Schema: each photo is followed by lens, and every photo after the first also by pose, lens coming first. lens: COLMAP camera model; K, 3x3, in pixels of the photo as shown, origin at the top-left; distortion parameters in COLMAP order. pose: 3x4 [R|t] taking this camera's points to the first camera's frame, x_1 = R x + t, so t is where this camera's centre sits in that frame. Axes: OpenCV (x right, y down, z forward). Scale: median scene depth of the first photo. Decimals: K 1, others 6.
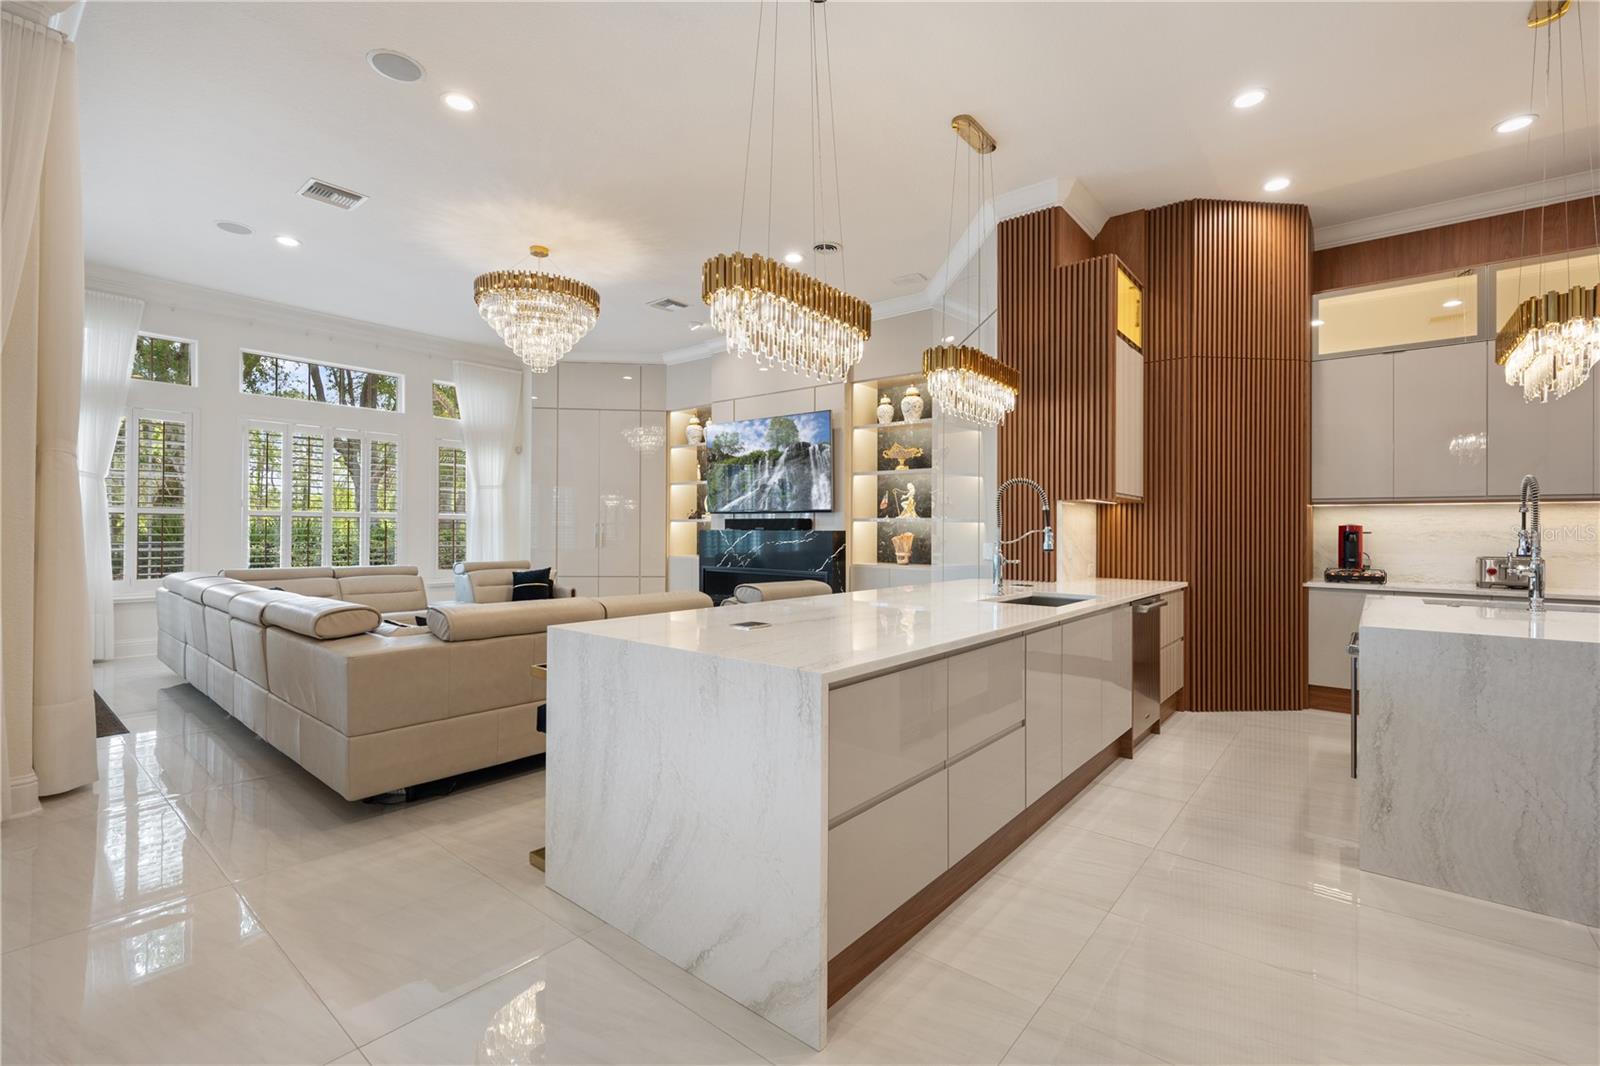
lens RADIAL K [[697.8, 0, 798.7], [0, 697.8, 526.3], [0, 0, 1]] dist [-0.001624, 0.000670]
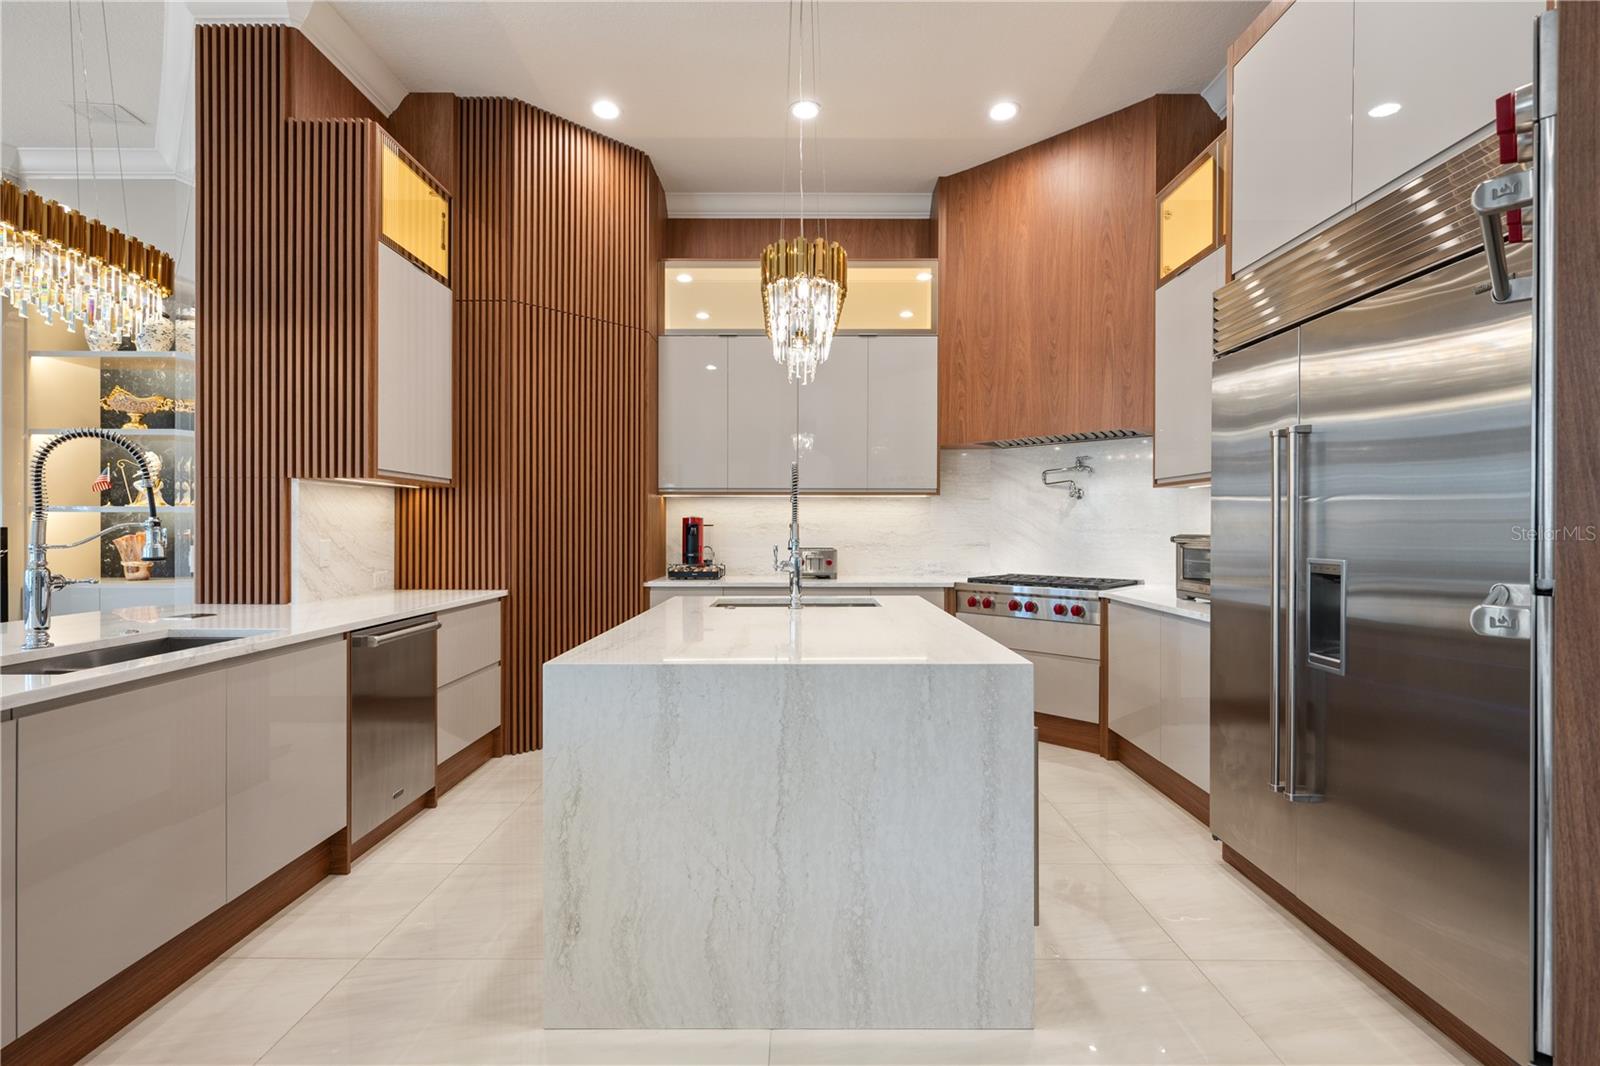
lens RADIAL K [[729.3, 0, 801.3], [0, 729.3, 528.1], [0, 0, 1]] dist [-0.001635, 0.000083]
pose [[0.772164, -0.007992, 0.635373, 0.246310], [0.001774, 0.999944, 0.010421, 0.002663], [-0.635421, -0.006920, 0.772135, 0.136359]]
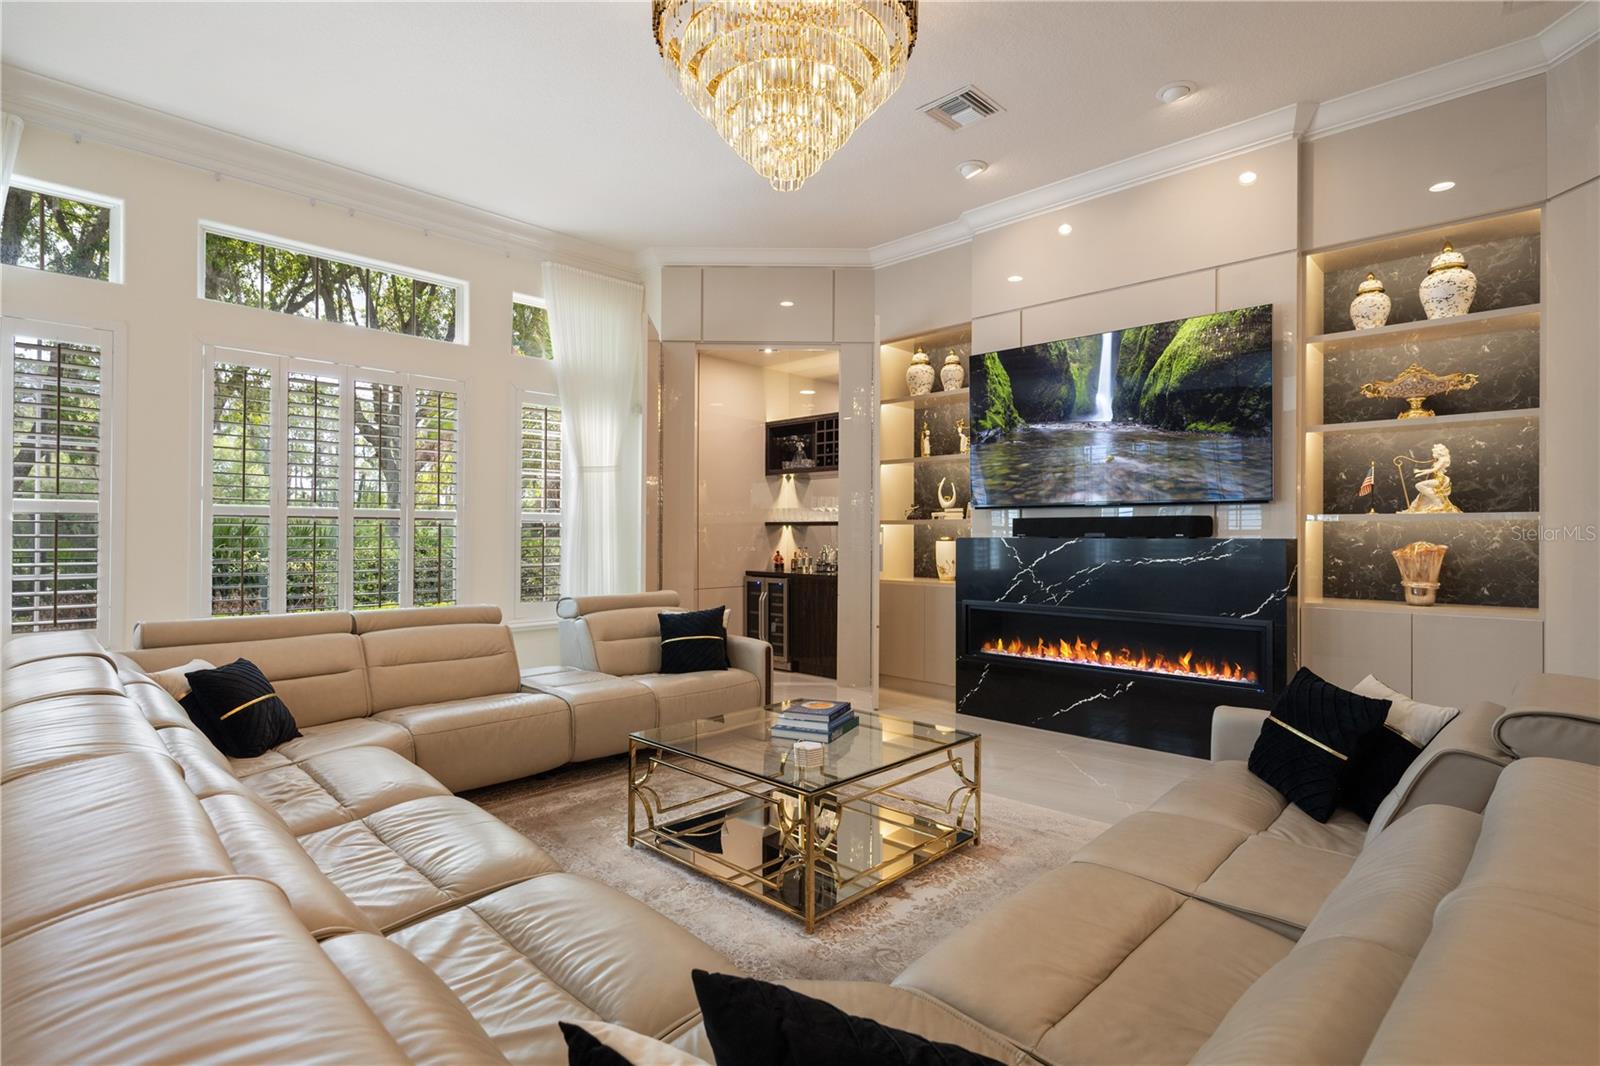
lens RADIAL K [[787.5, 0, 796.7], [0, 787.5, 531.3], [0, 0, 1]] dist [-0.002463, 0.000078]
pose [[0.996510, -0.003955, -0.083379, -0.323268], [0.003858, 0.999992, -0.001325, 0.000355], [0.083383, 0.000999, 0.996517, 0.497578]]
